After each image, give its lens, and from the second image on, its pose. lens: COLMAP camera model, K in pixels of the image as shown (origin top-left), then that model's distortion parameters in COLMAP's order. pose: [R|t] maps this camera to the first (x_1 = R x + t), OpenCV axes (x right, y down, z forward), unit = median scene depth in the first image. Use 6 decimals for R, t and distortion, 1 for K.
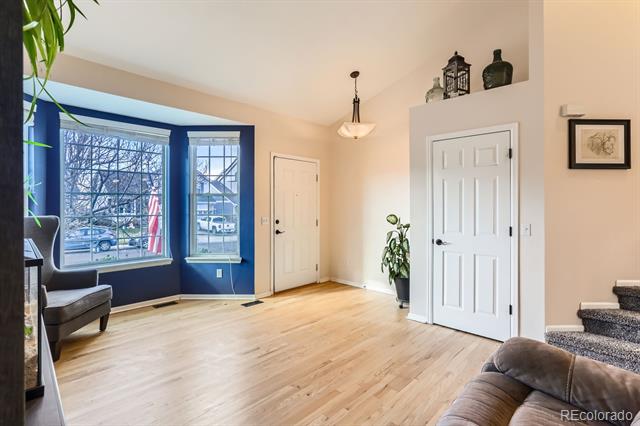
lens RADIAL K [[311.8, 0, 319.5], [0, 311.8, 209.6], [0, 0, 1]] dist [-0.015284, 0.005724]
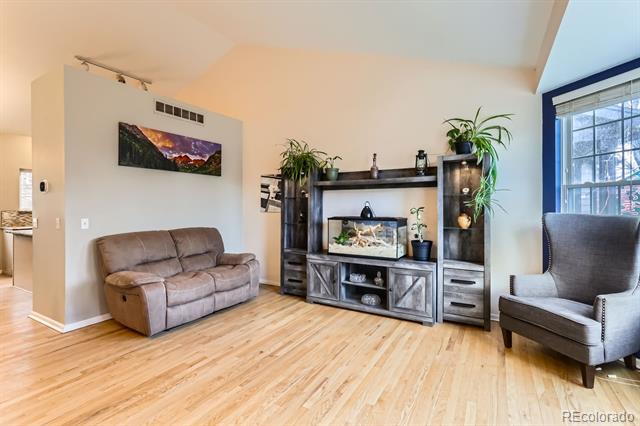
lens RADIAL K [[311.8, 0, 318.8], [0, 311.8, 208.4], [0, 0, 1]] dist [-0.015284, 0.005724]
pose [[-0.973953, 0.000018, -0.226748, 0.021963], [-0.002809, 0.999922, 0.012145, -0.003383], [0.226731, 0.012465, -0.973878, 1.968339]]
